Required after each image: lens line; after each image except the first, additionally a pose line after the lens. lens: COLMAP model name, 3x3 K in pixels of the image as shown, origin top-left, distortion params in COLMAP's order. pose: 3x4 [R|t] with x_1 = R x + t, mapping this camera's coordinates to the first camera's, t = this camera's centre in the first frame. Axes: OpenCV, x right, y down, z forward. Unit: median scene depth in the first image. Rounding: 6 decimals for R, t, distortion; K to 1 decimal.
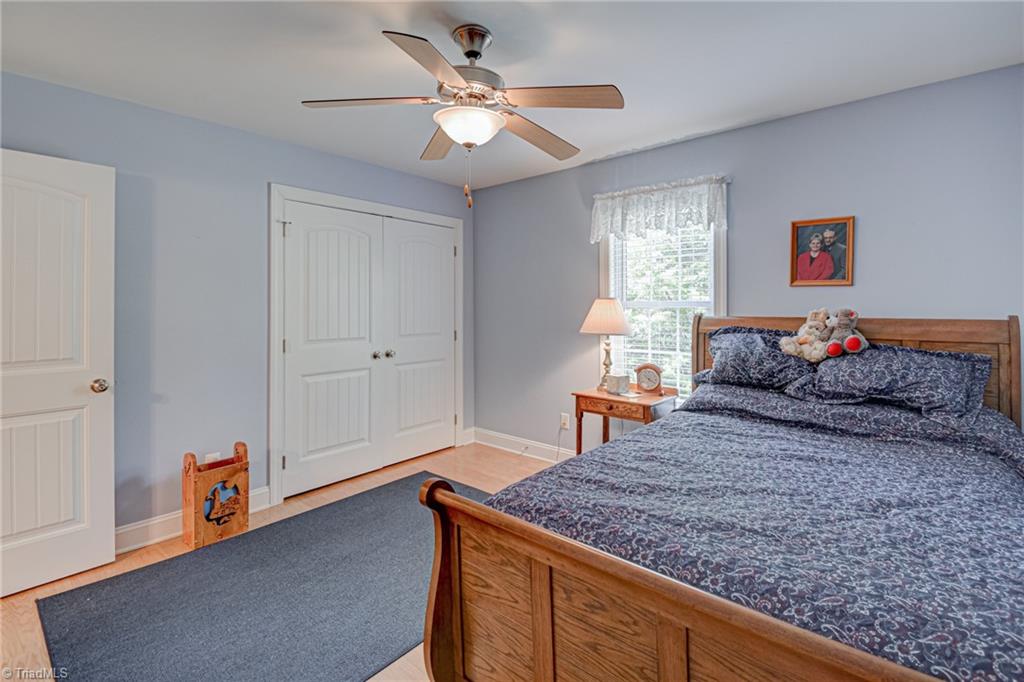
lens RADIAL K [[463.2, 0, 516.1], [0, 463.2, 303.1], [0, 0, 1]] dist [0.018969, -0.017949]
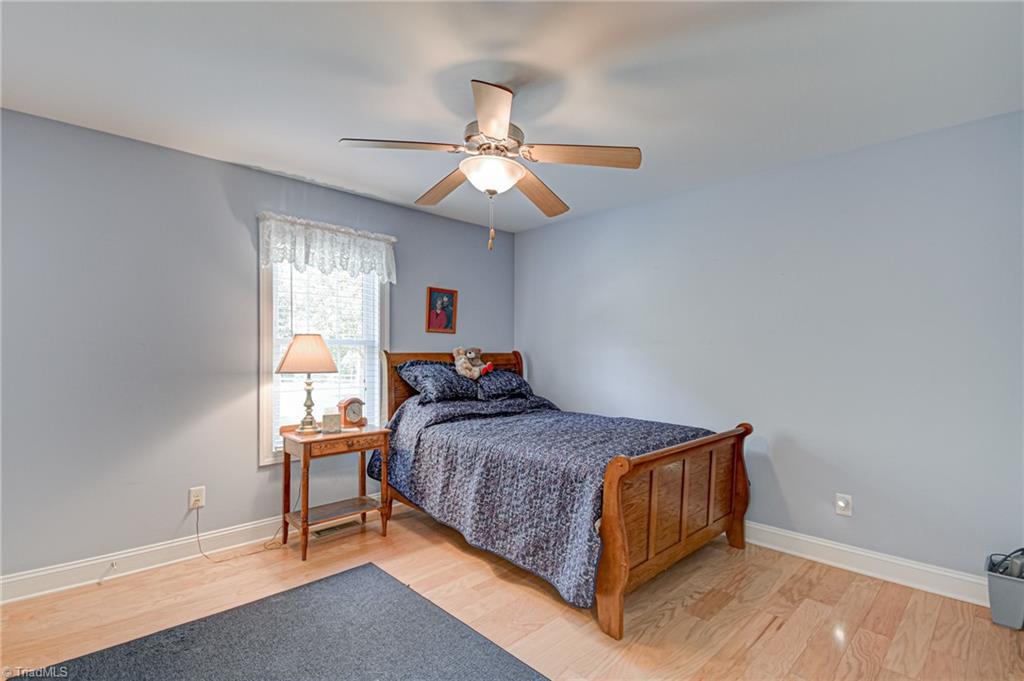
lens RADIAL K [[471.9, 0, 525.1], [0, 471.9, 338.0], [0, 0, 1]] dist [0.022380, -0.019411]
pose [[0.091866, 0.046072, 0.994705, -0.817192], [0.002561, 0.998915, -0.046503, 0.050750], [-0.995768, 0.006820, 0.091648, 0.569522]]
